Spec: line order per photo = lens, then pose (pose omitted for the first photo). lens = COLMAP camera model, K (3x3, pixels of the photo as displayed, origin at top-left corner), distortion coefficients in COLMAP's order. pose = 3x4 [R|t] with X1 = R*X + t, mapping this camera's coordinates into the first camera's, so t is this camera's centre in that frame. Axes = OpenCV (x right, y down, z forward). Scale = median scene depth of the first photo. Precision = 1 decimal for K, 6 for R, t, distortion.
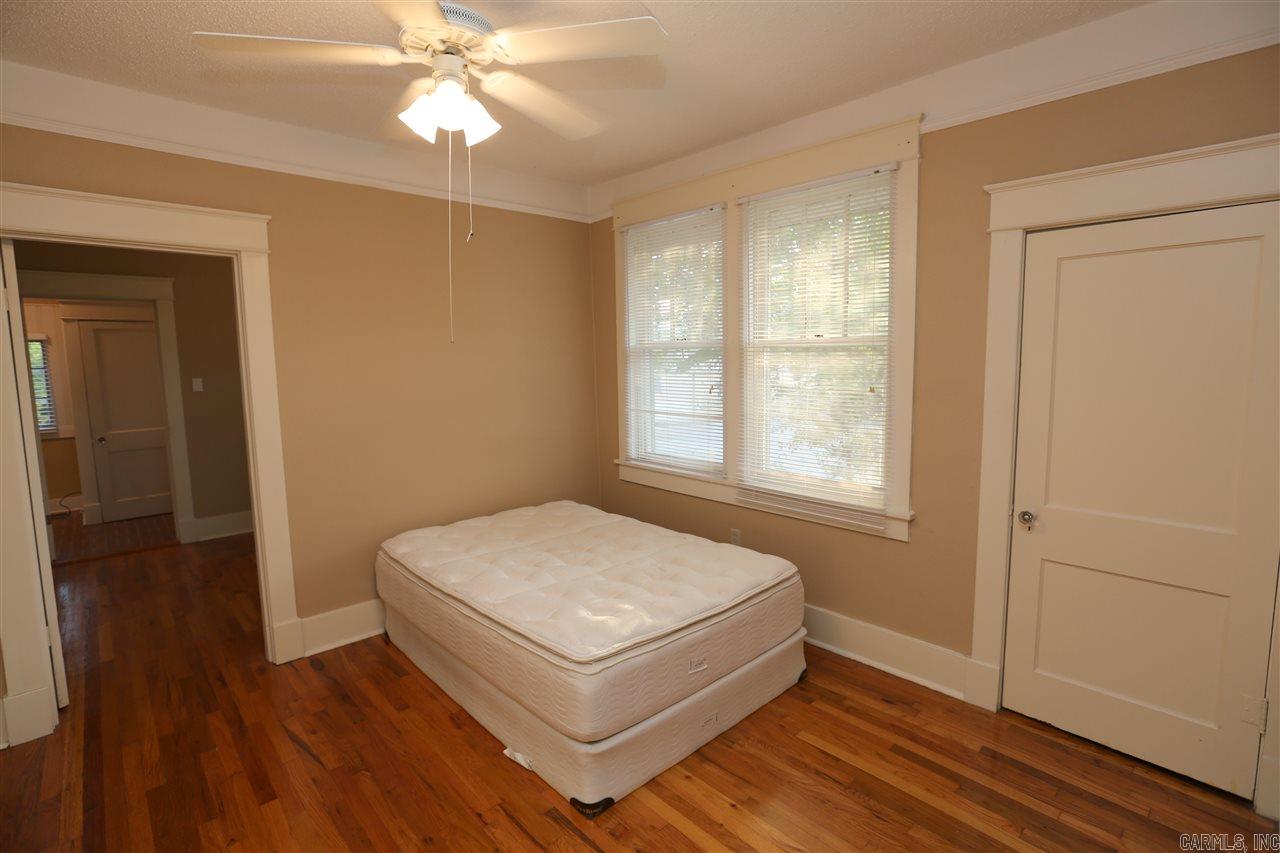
lens RADIAL K [[606.9, 0, 637.6], [0, 606.9, 419.0], [0, 0, 1]] dist [-0.055853, 0.026193]
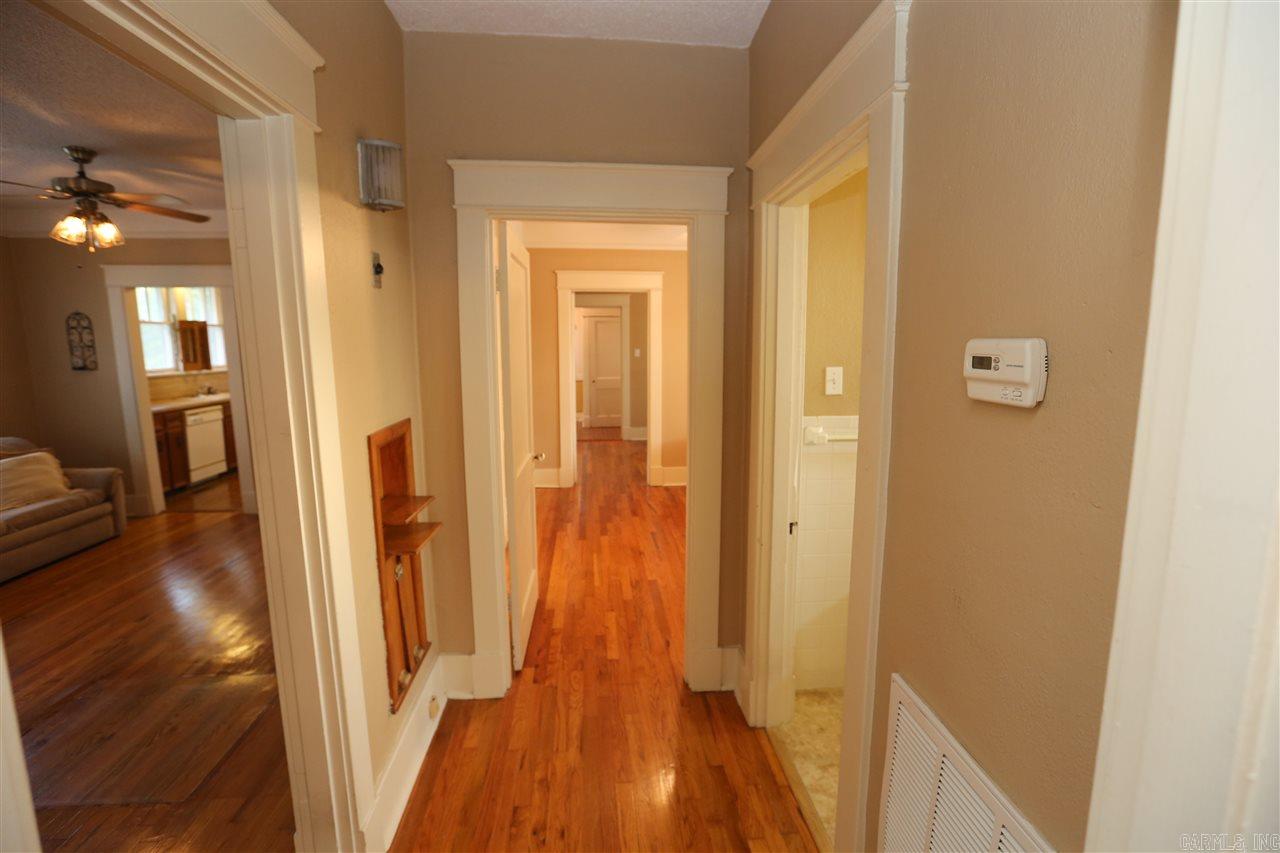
lens RADIAL K [[583.5, 0, 638.6], [0, 583.5, 418.8], [0, 0, 1]] dist [-0.049886, 0.011401]
pose [[0.788005, 0.094654, -0.608349, 0.497795], [-0.076981, 0.995505, 0.055178, 0.060905], [0.610837, 0.003351, 0.791749, -0.554765]]
